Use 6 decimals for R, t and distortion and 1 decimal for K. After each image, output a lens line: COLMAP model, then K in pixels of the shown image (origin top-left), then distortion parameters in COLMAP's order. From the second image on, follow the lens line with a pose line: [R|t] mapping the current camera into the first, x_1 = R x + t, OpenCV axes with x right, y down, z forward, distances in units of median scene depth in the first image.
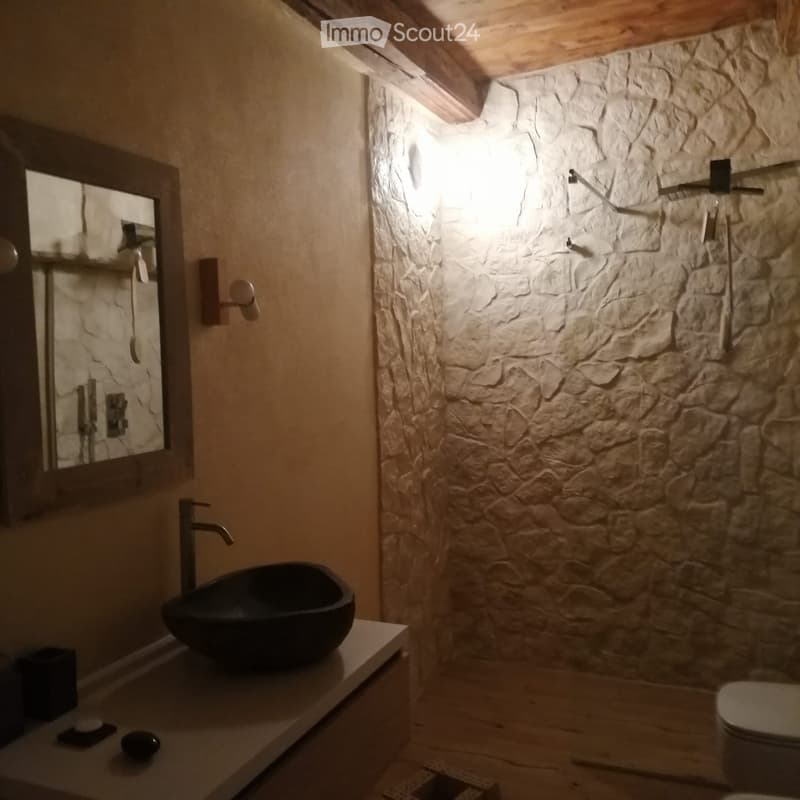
lens RADIAL K [[825.4, 0, 407.5], [0, 825.4, 397.2], [0, 0, 1]] dist [0.045265, -0.088689]
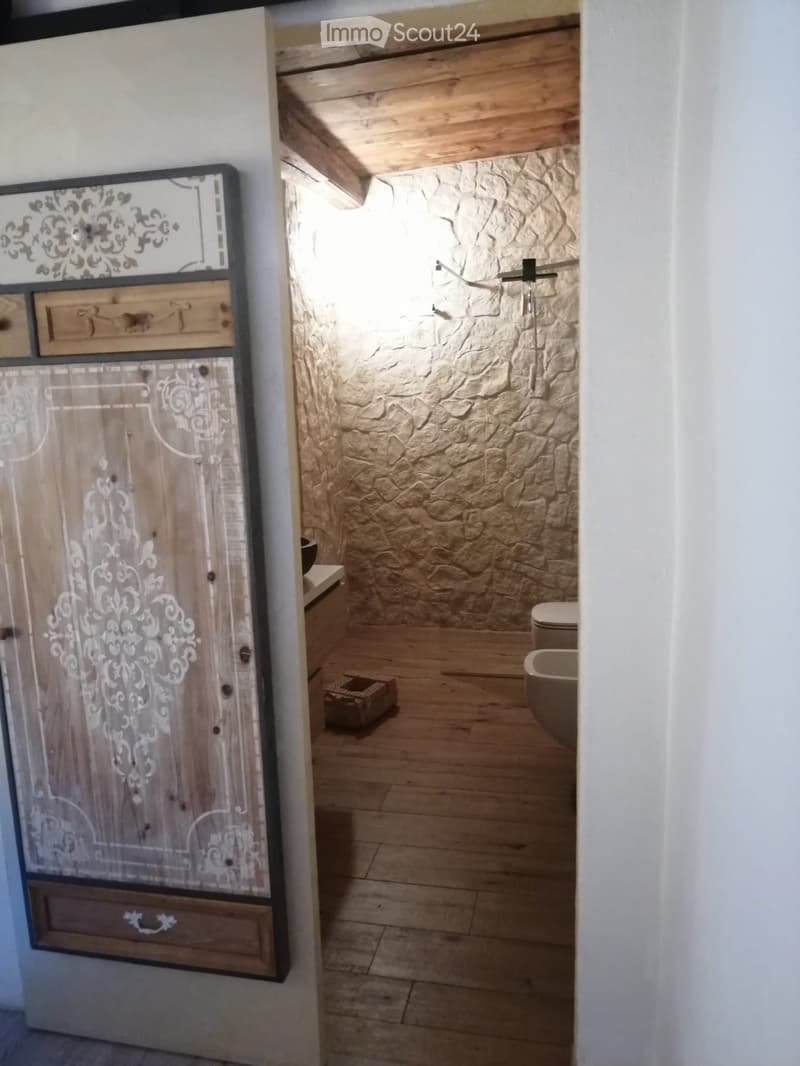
lens RADIAL K [[813.9, 0, 400.0], [0, 813.9, 533.0], [0, 0, 1]] dist [0.035216, -0.053857]
pose [[0.986118, -0.034110, 0.162502, -0.083605], [0.015646, 0.993406, 0.113578, 0.021855], [-0.165304, -0.109459, 0.980150, -0.314807]]
